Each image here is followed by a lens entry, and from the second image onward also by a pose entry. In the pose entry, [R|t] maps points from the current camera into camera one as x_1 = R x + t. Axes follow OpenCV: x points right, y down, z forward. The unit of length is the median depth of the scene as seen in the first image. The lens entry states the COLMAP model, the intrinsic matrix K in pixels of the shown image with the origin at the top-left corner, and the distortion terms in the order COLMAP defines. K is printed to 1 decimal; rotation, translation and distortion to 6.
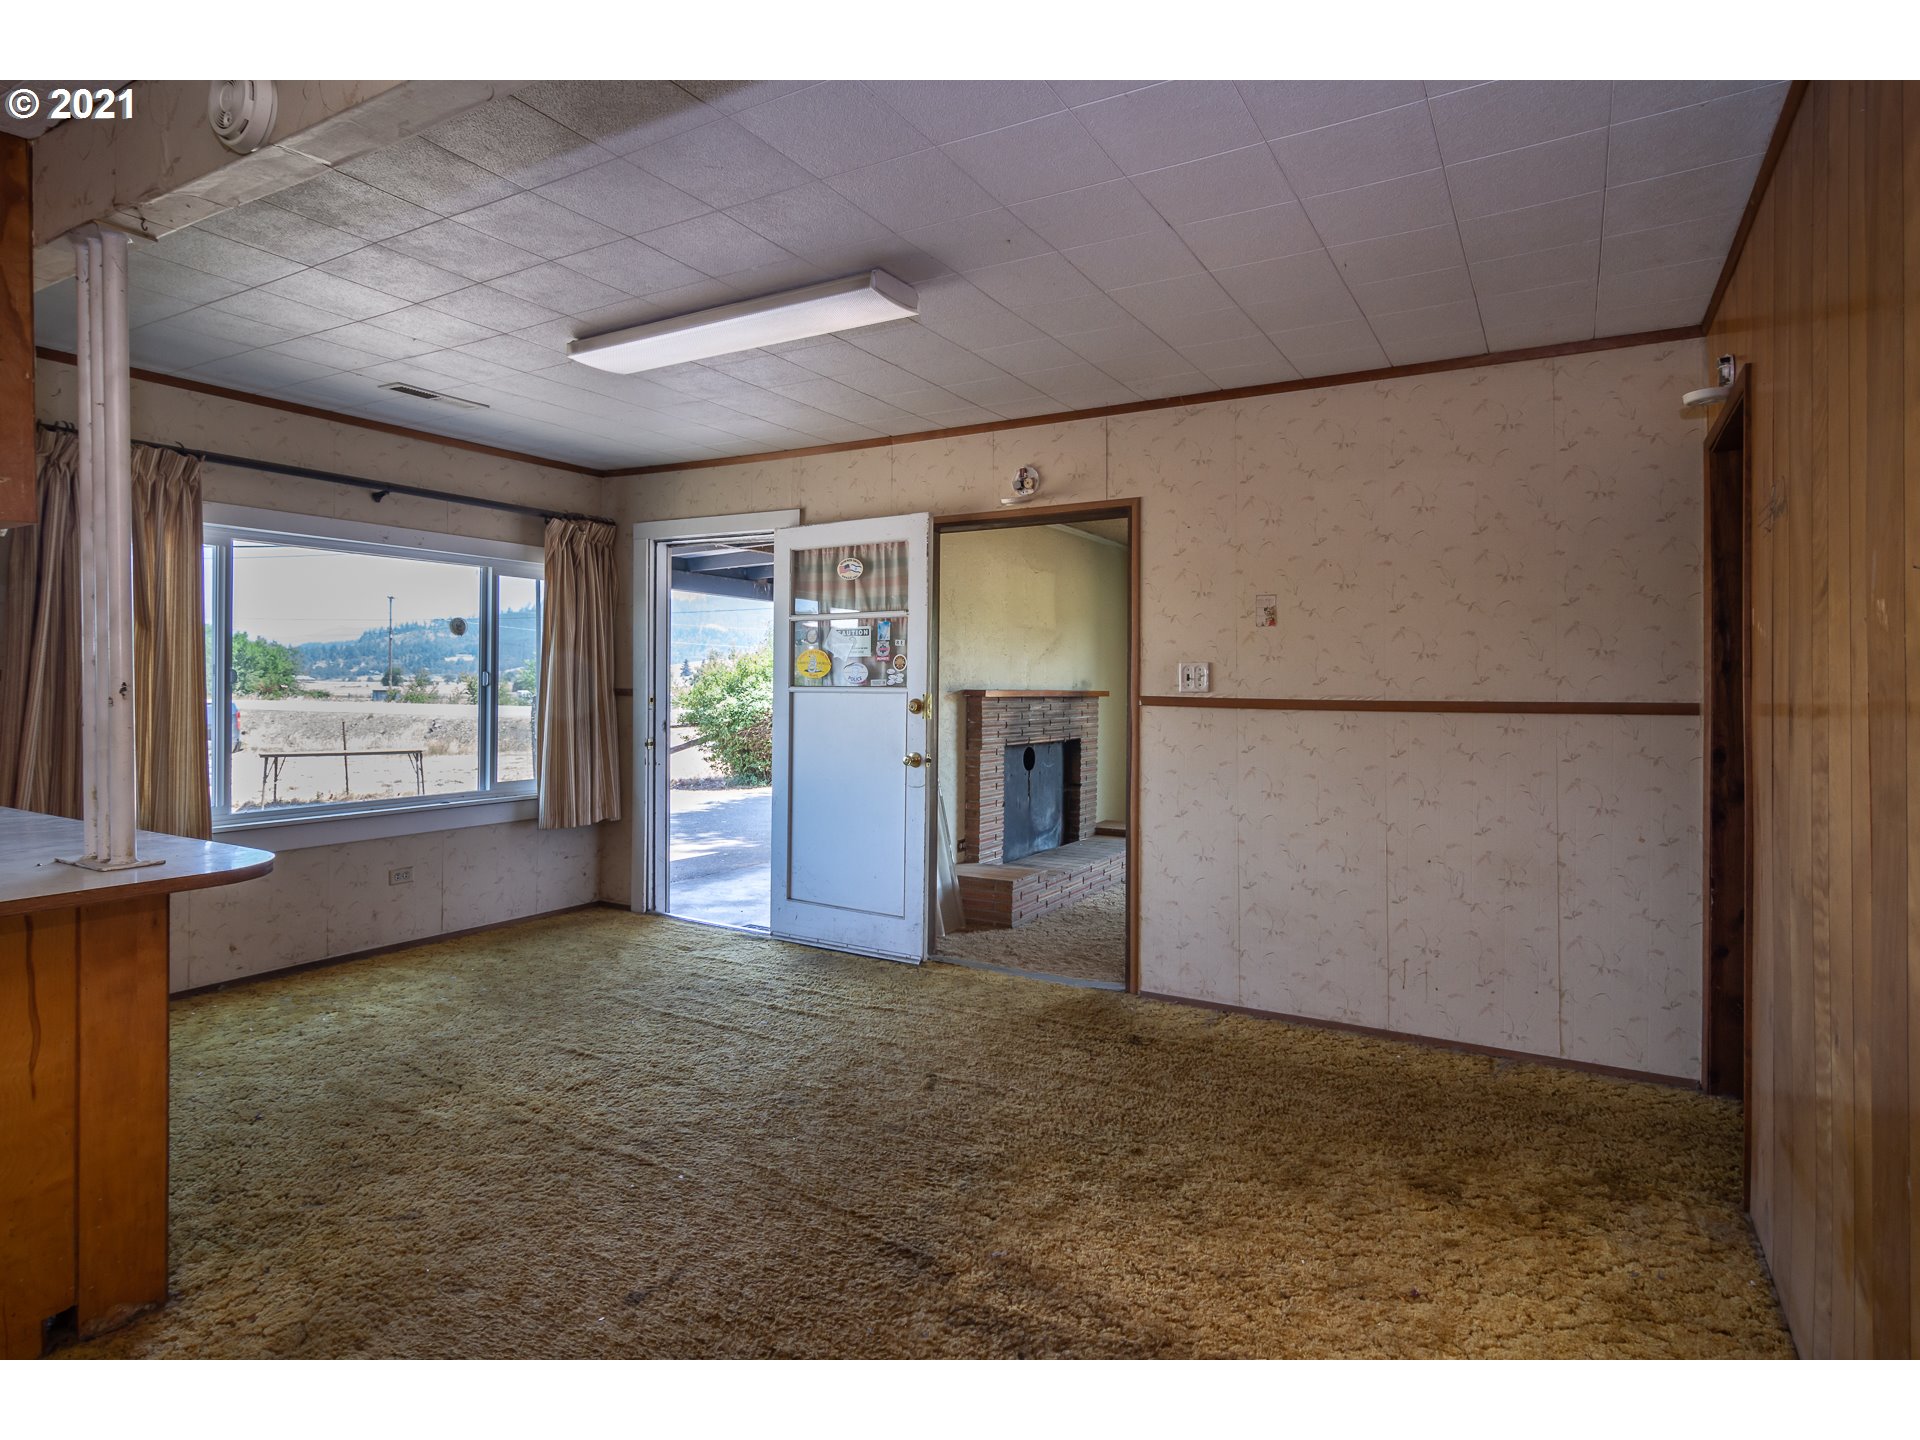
lens RADIAL K [[1026.2, 0, 956.9], [0, 1026.2, 691.4], [0, 0, 1]] dist [0.000026, 0.000621]
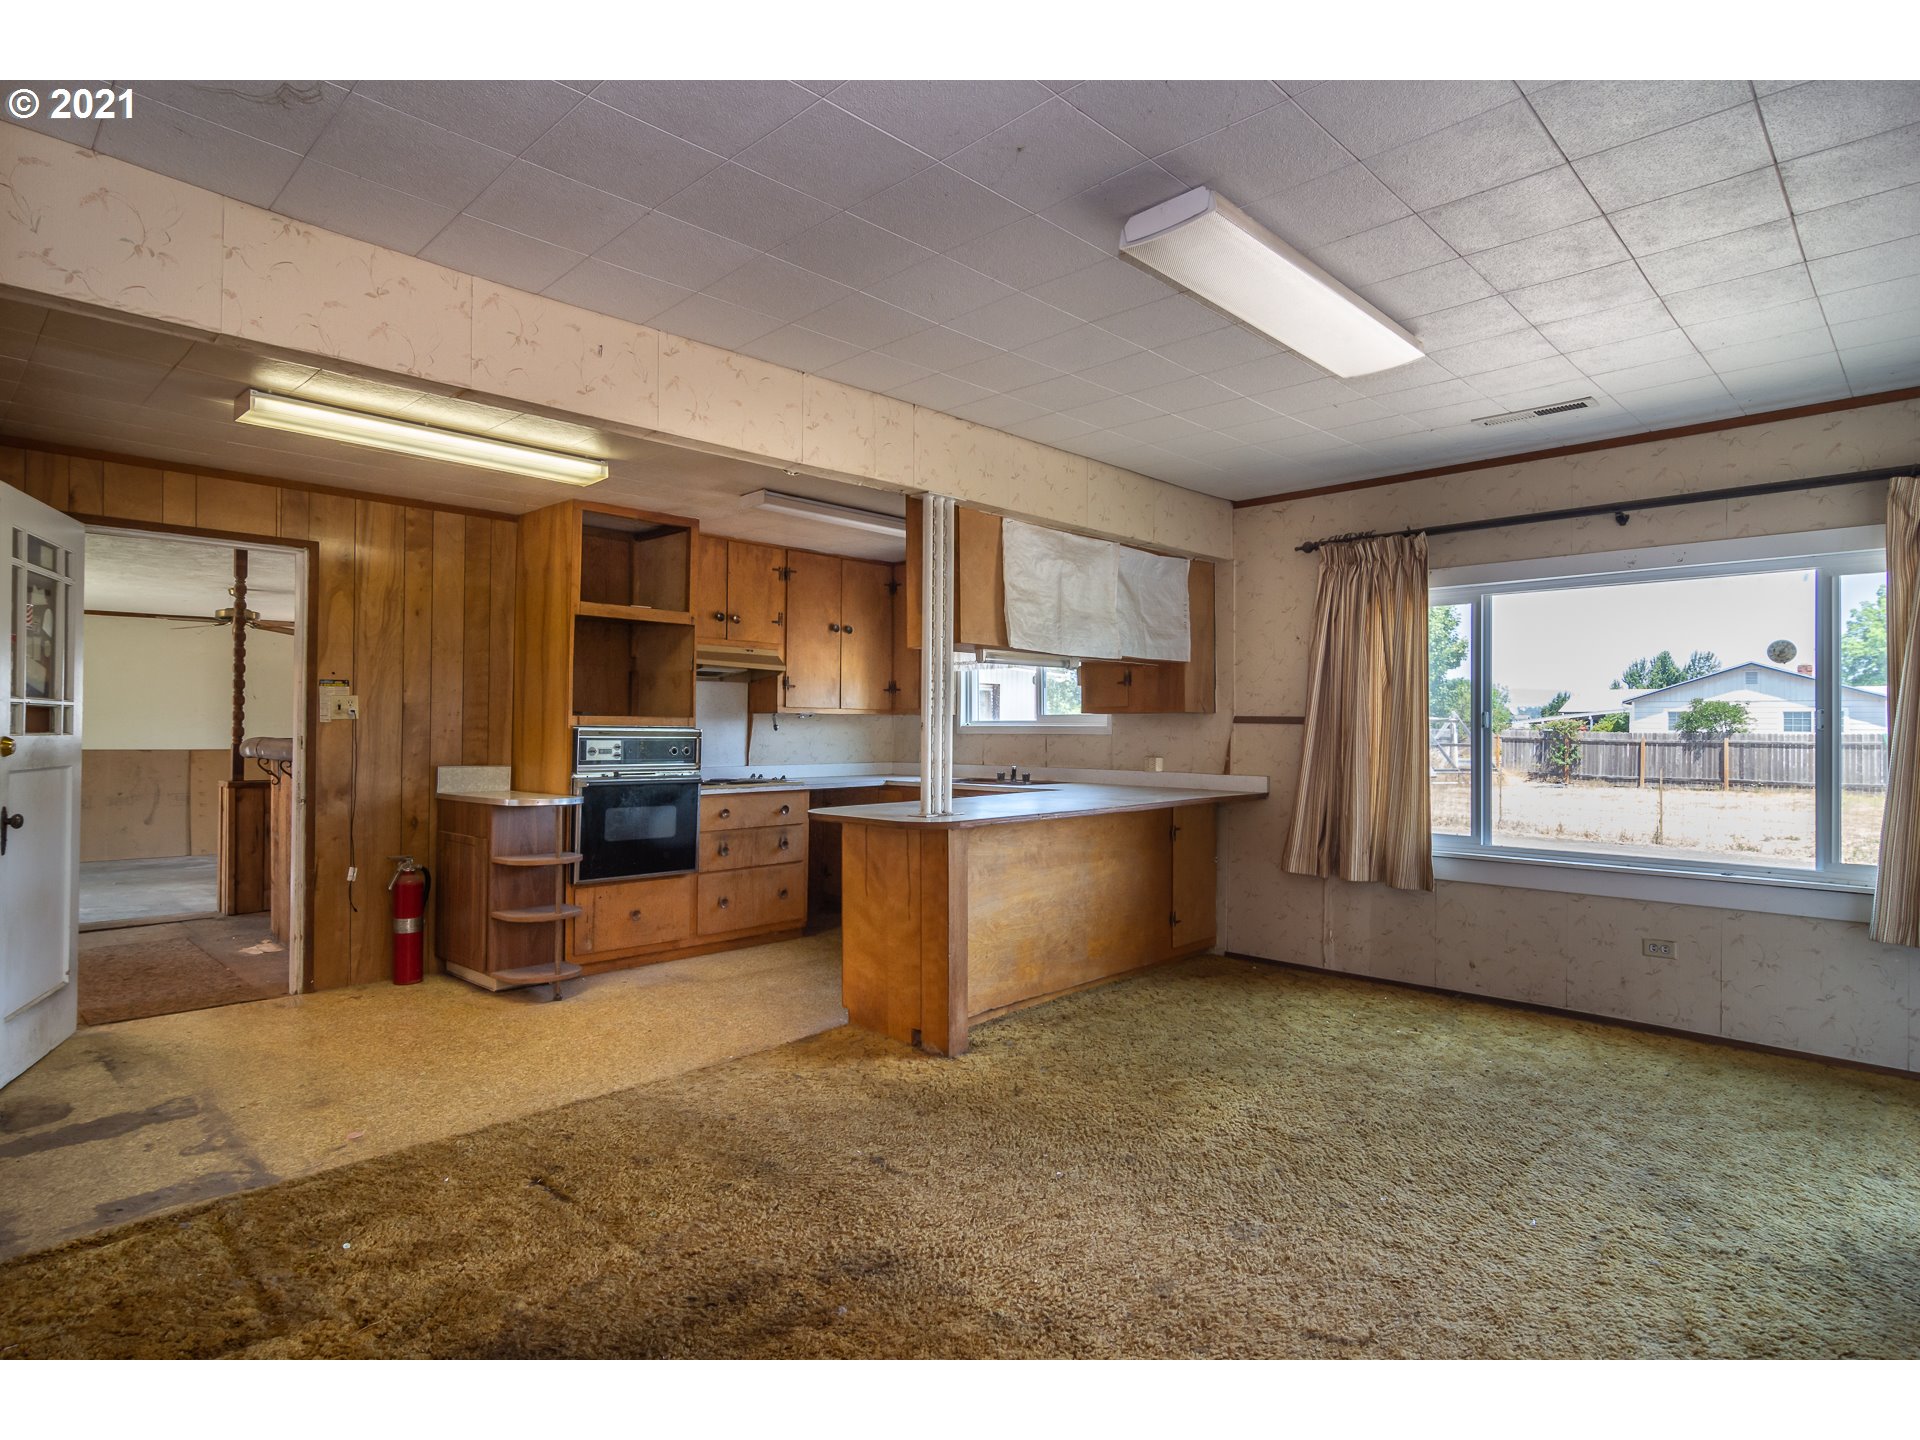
lens RADIAL K [[1035.6, 0, 947.0], [0, 1035.6, 719.6], [0, 0, 1]] dist [-0.004528, 0.001670]
pose [[-0.249205, -0.015677, -0.968324, 0.637948], [-0.010176, 0.999856, -0.013569, 0.007150], [0.968397, 0.006472, -0.249329, 0.891586]]
